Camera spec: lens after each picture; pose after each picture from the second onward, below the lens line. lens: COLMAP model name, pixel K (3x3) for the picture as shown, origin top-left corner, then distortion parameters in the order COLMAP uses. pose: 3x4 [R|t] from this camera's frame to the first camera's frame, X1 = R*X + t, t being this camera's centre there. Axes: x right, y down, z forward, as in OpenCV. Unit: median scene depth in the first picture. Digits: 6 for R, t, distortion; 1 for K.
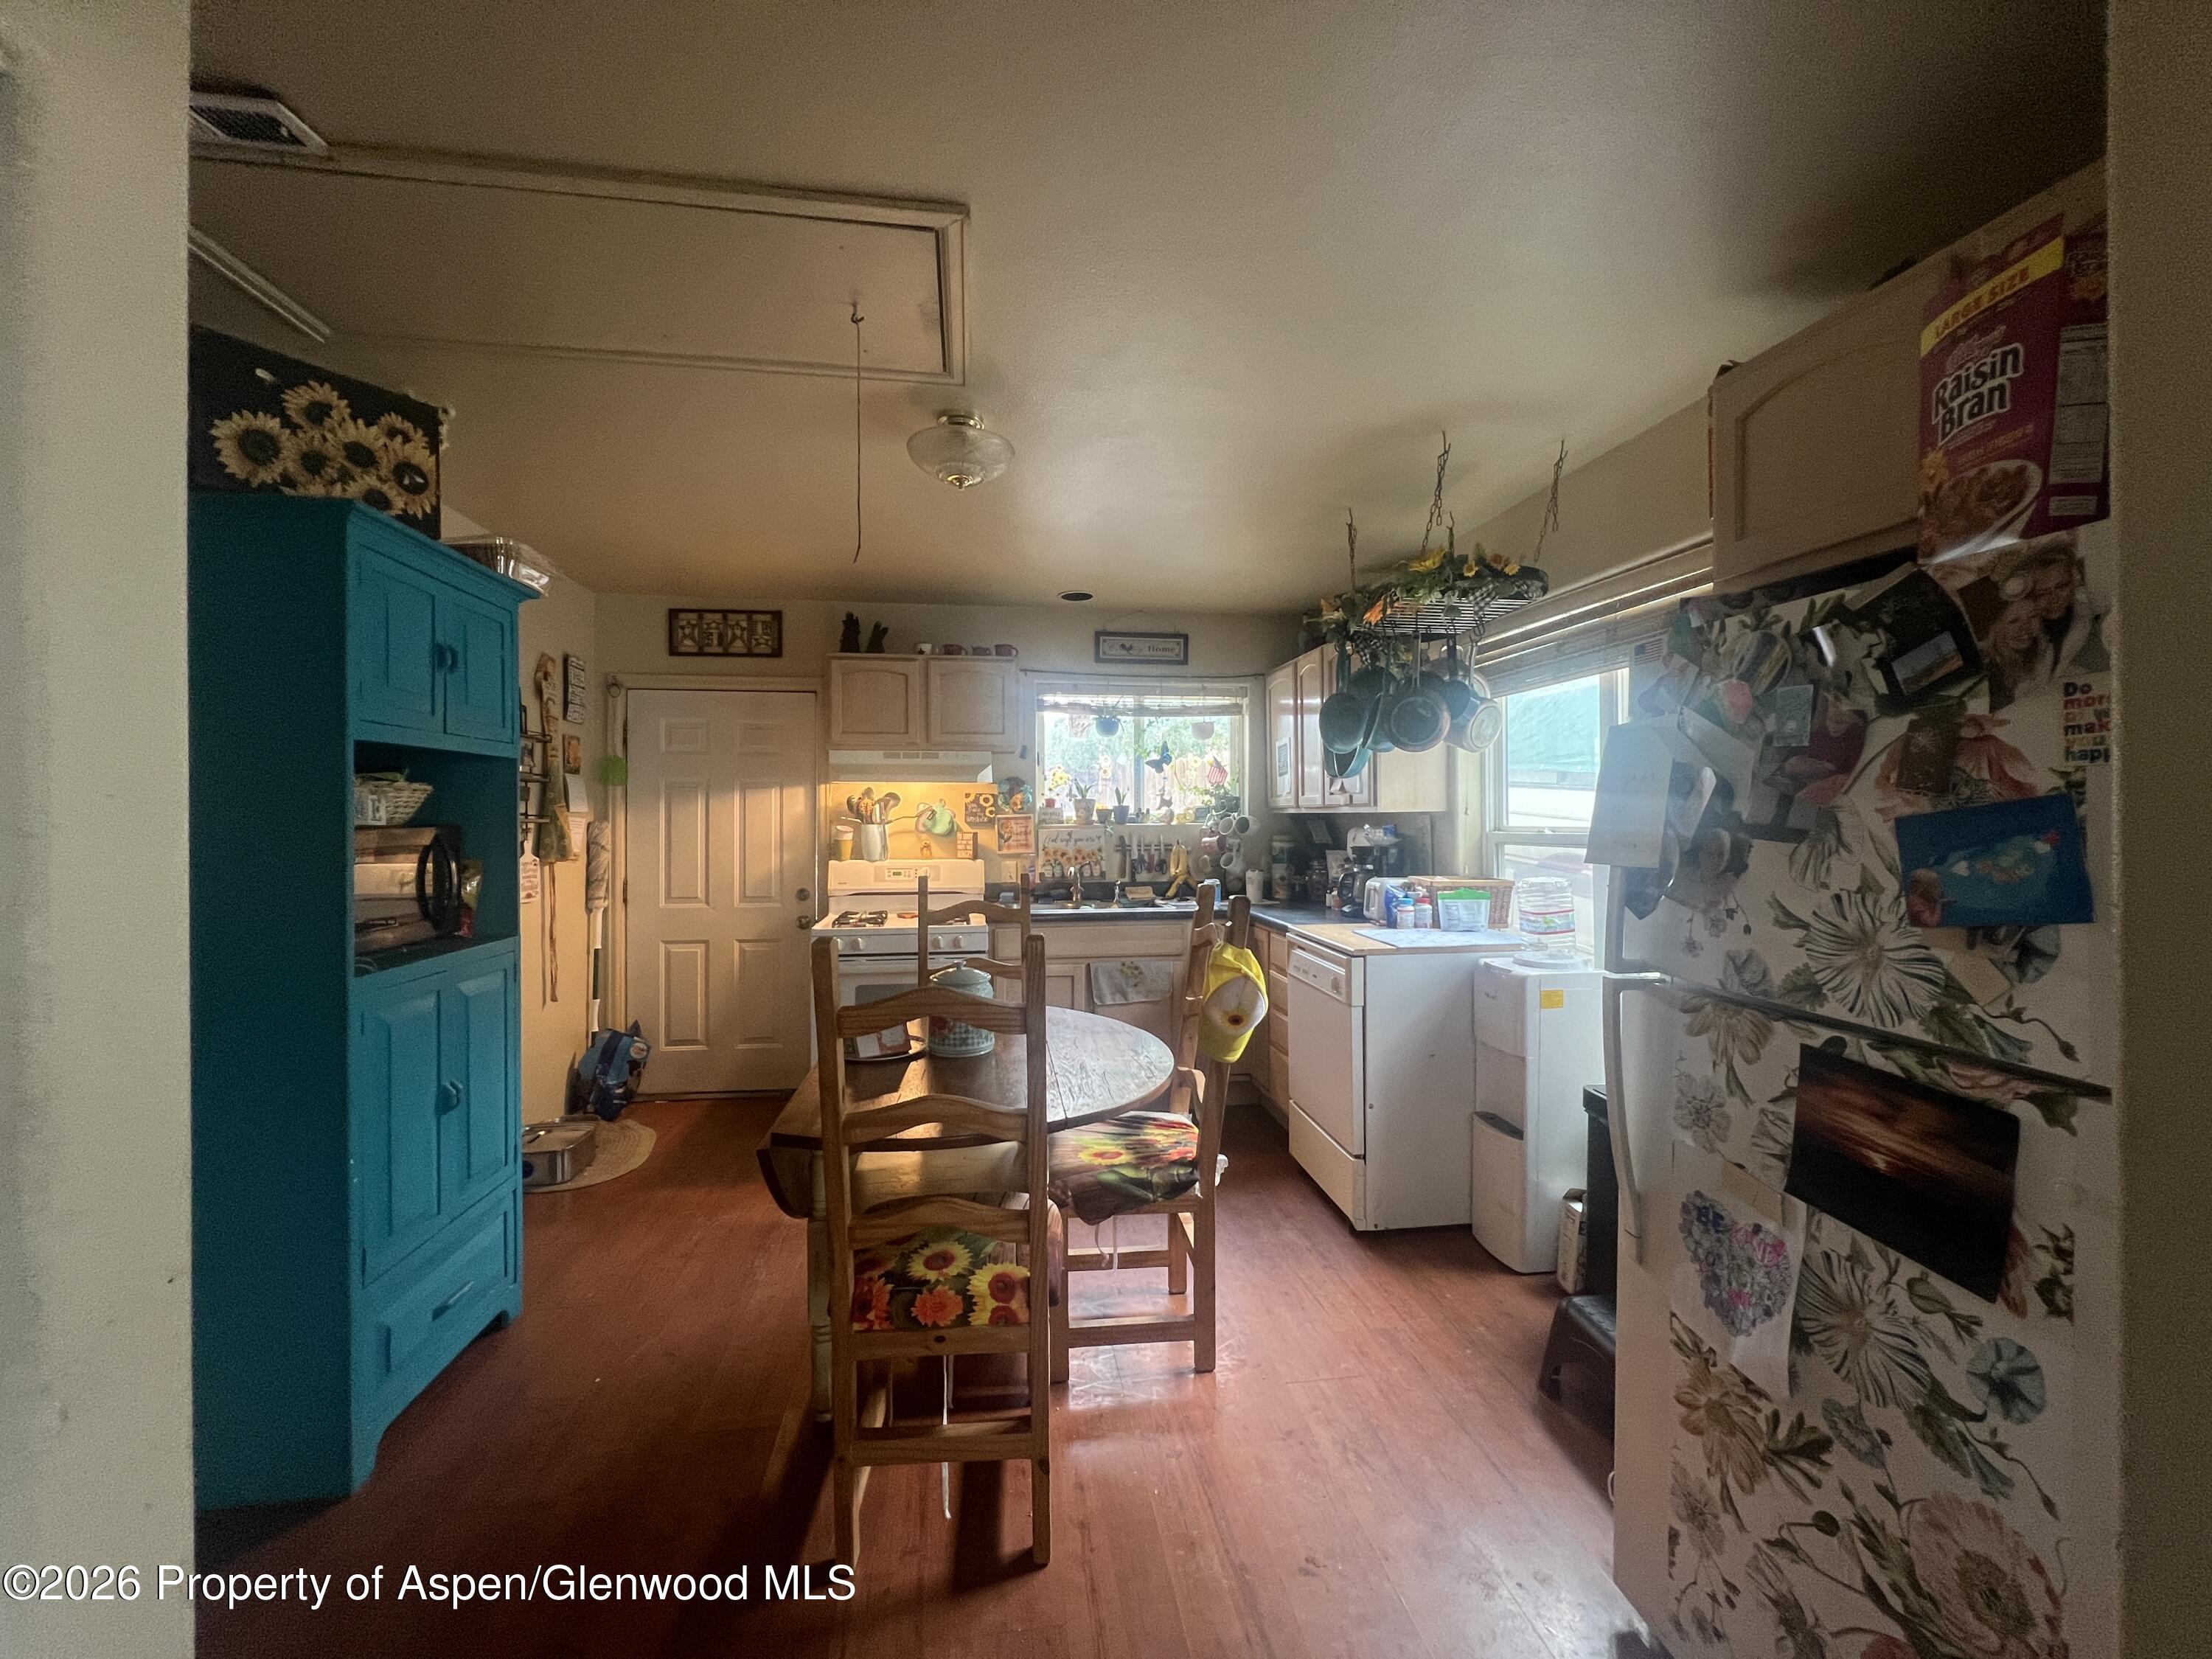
lens RADIAL K [[883.9, 0, 1103.6], [0, 883.9, 821.8], [0, 0, 1]] dist [-0.003130, -0.000102]
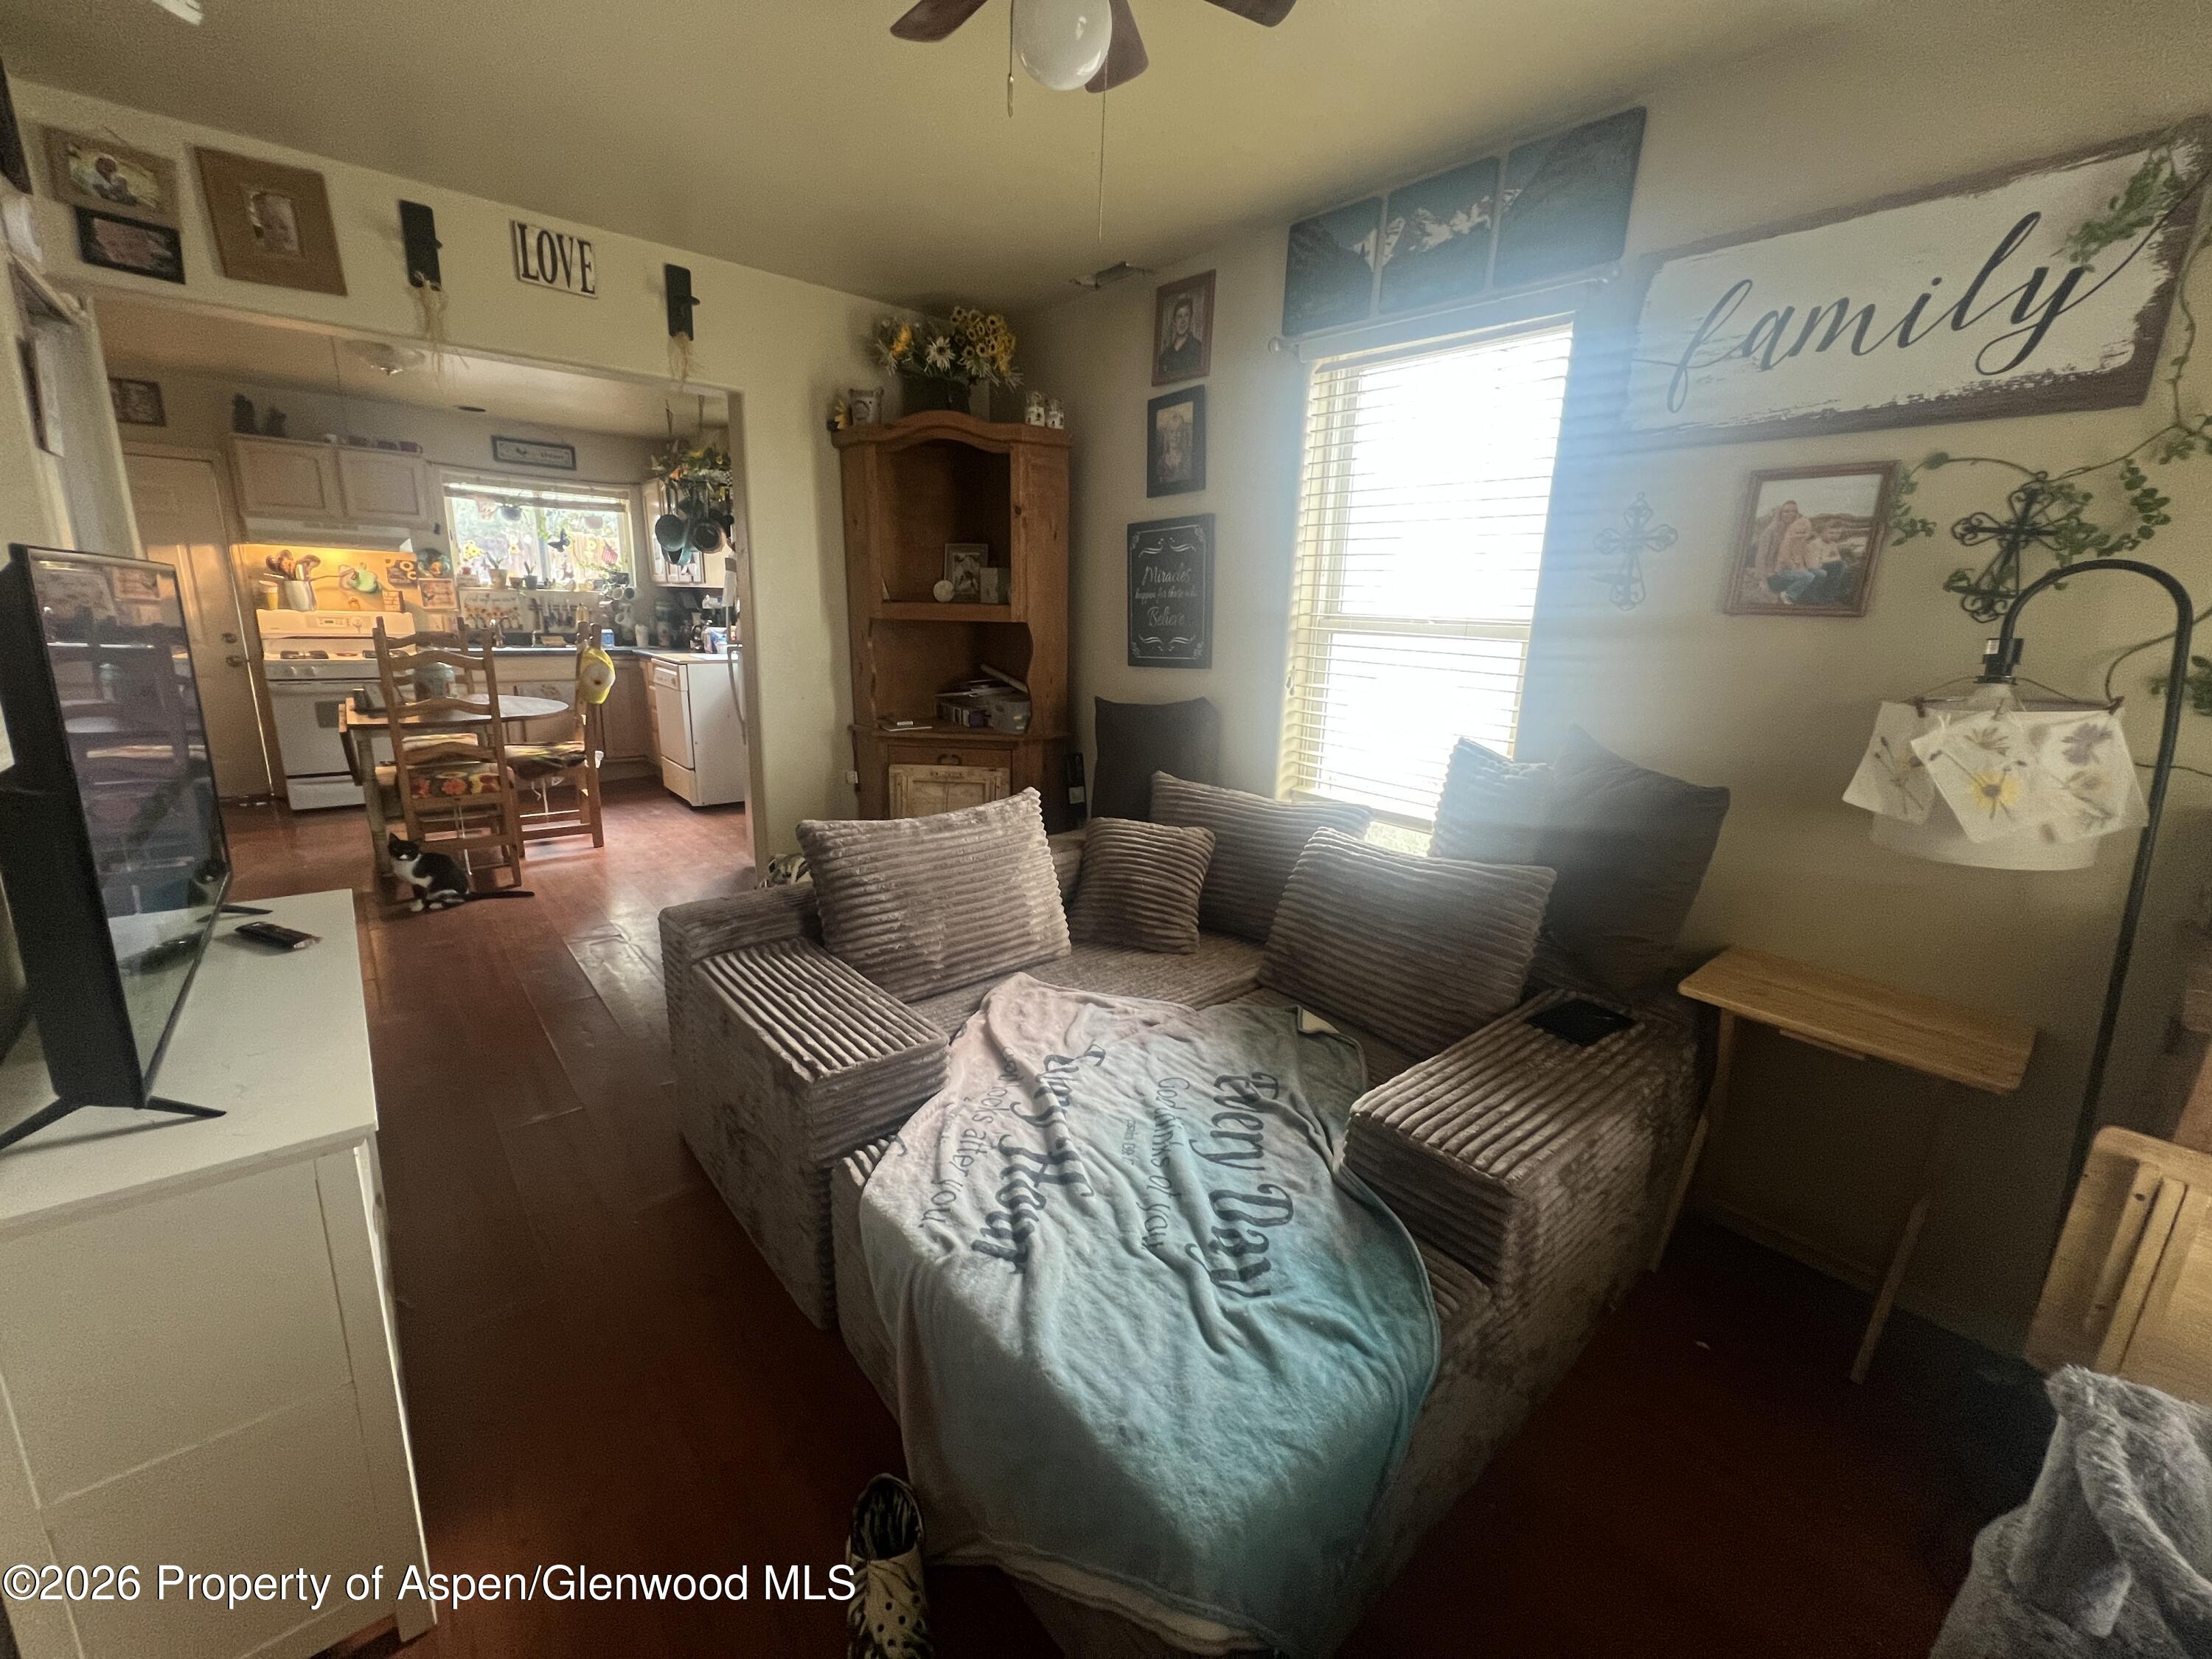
lens RADIAL K [[883.9, 0, 1098.0], [0, 883.9, 823.9], [0, 0, 1]] dist [-0.003130, -0.000102]
pose [[0.844993, -0.096365, 0.526024, 0.007087], [-0.033431, 0.972188, 0.231802, 0.009817], [-0.533732, -0.213456, 0.818271, -0.683786]]
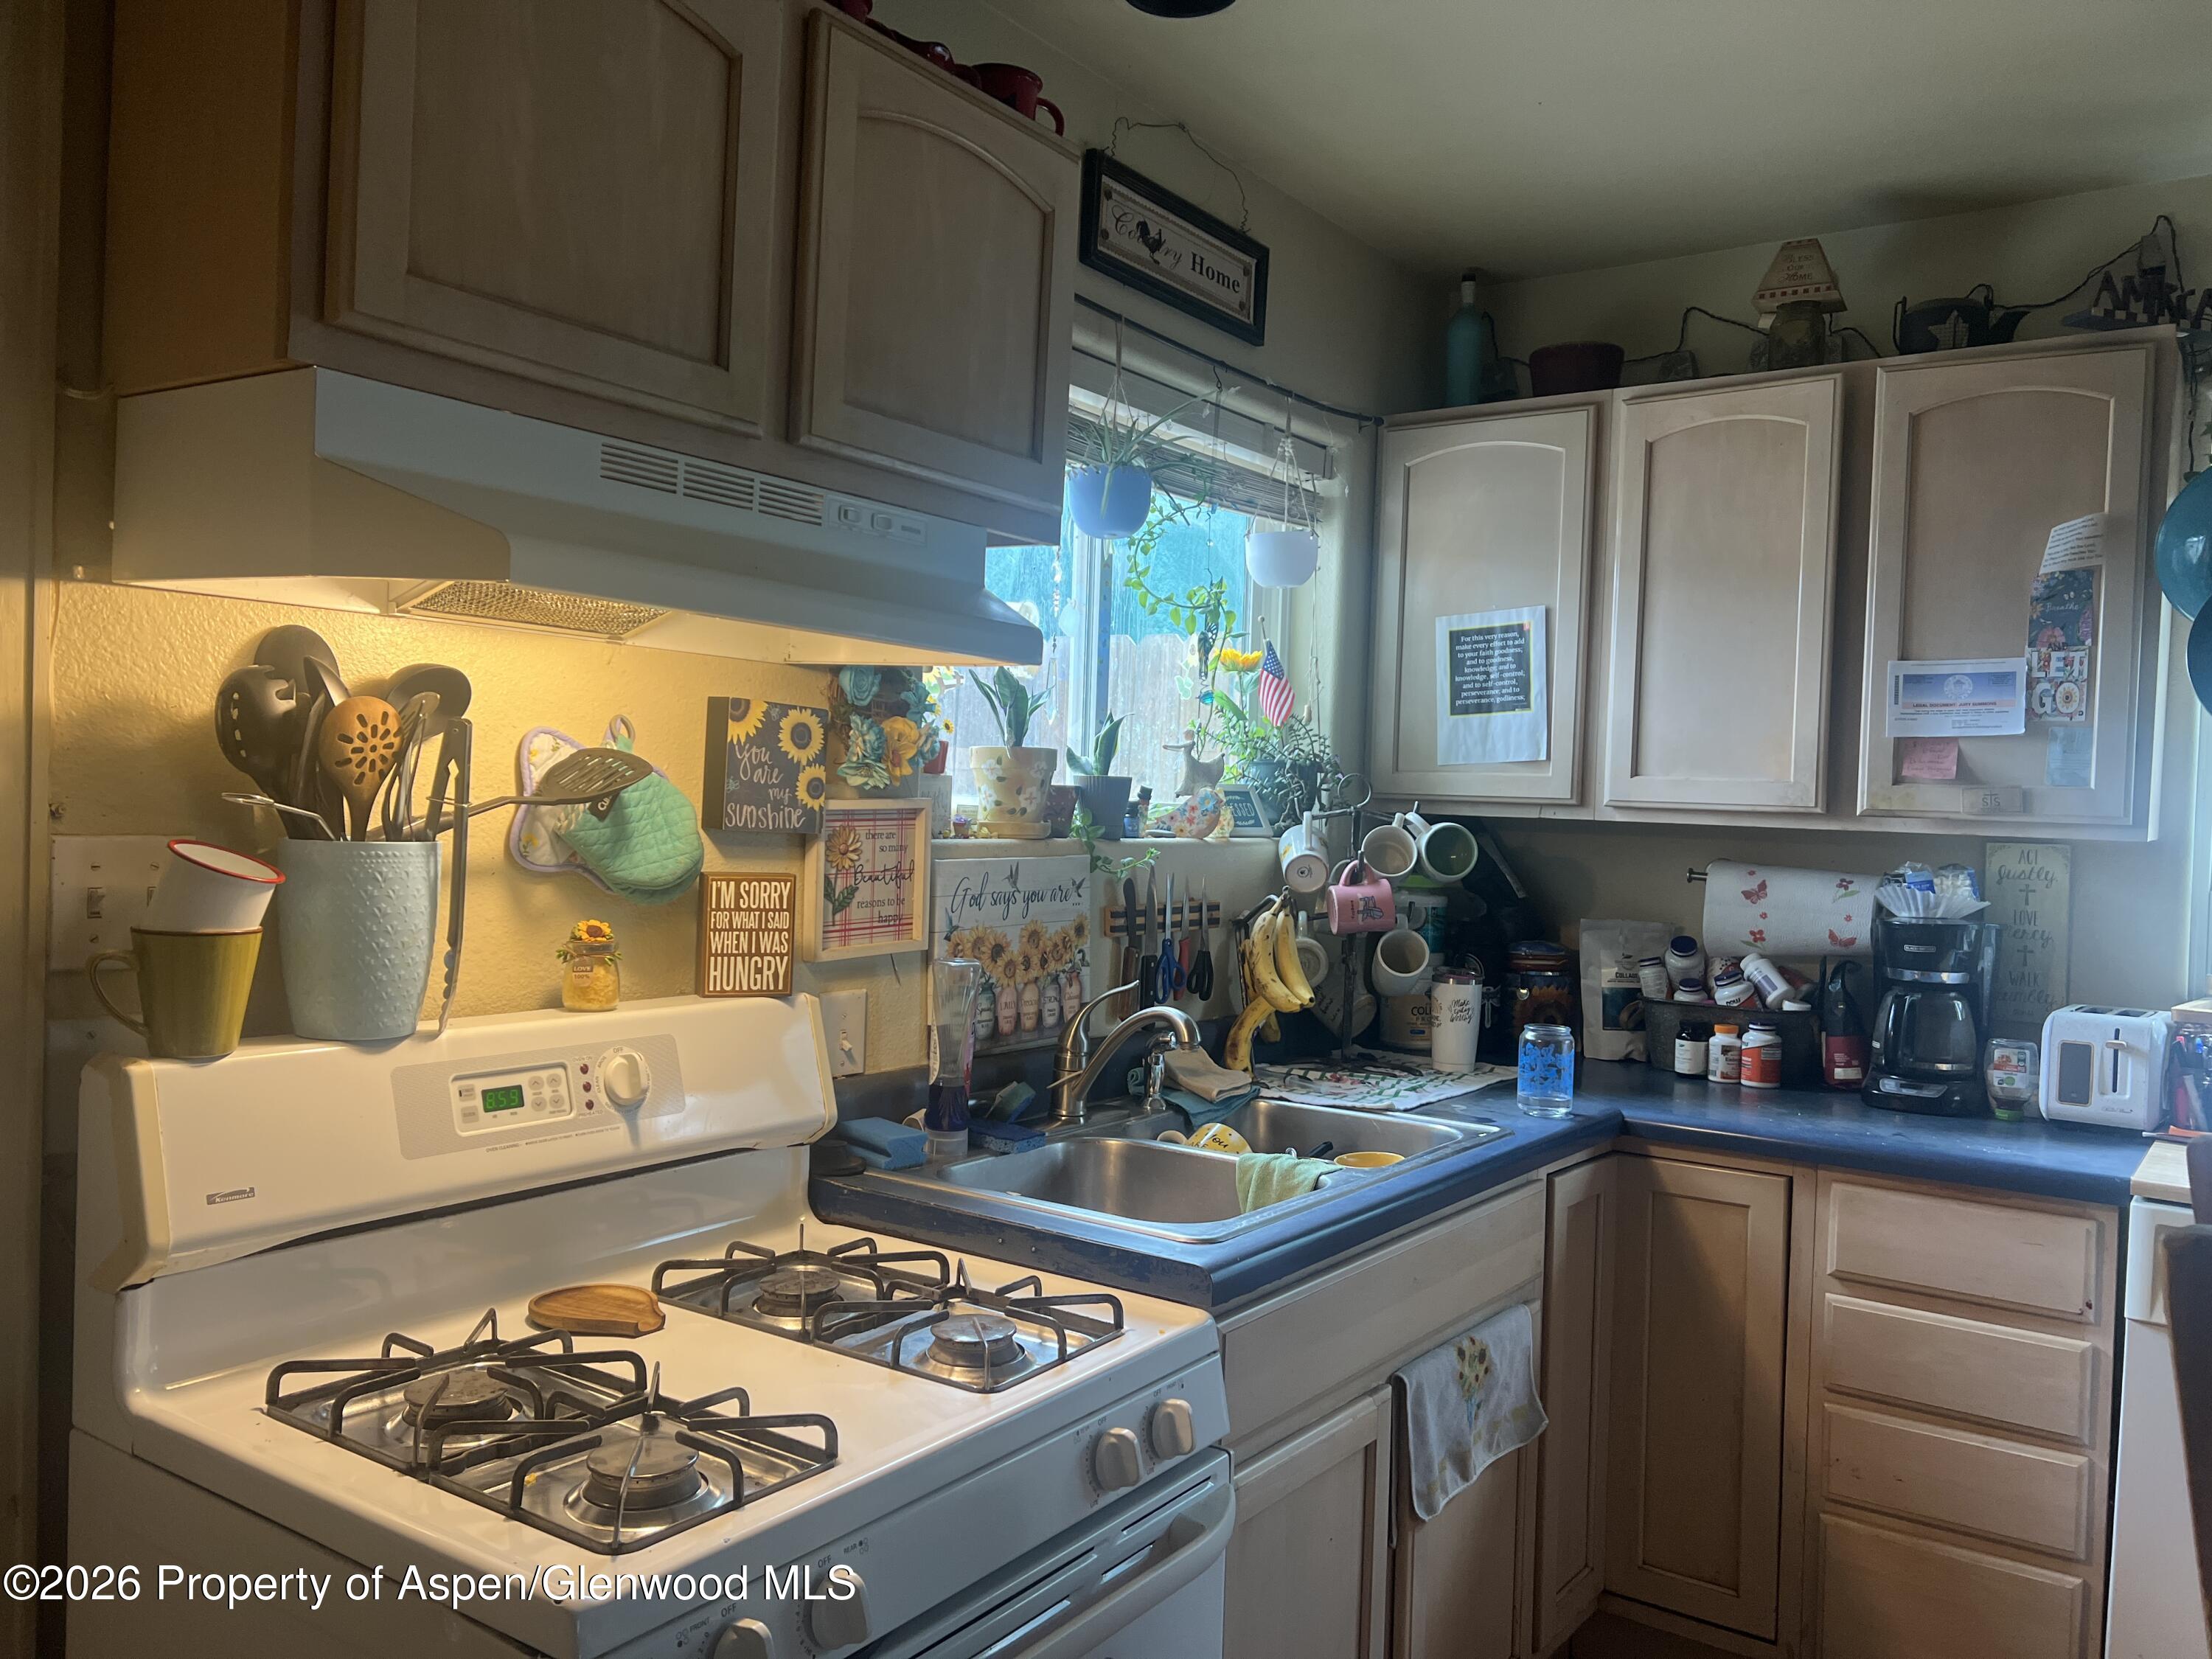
lens RADIAL K [[1680.8, 0, 1110.0], [0, 1680.8, 822.8], [0, 0, 1]] dist [0.004740, 0.001151]
pose [[0.679548, 0.016124, 0.733453, -0.404133], [-0.036046, 0.999285, 0.011429, -0.009335], [-0.732745, -0.034204, 0.679644, 0.644580]]
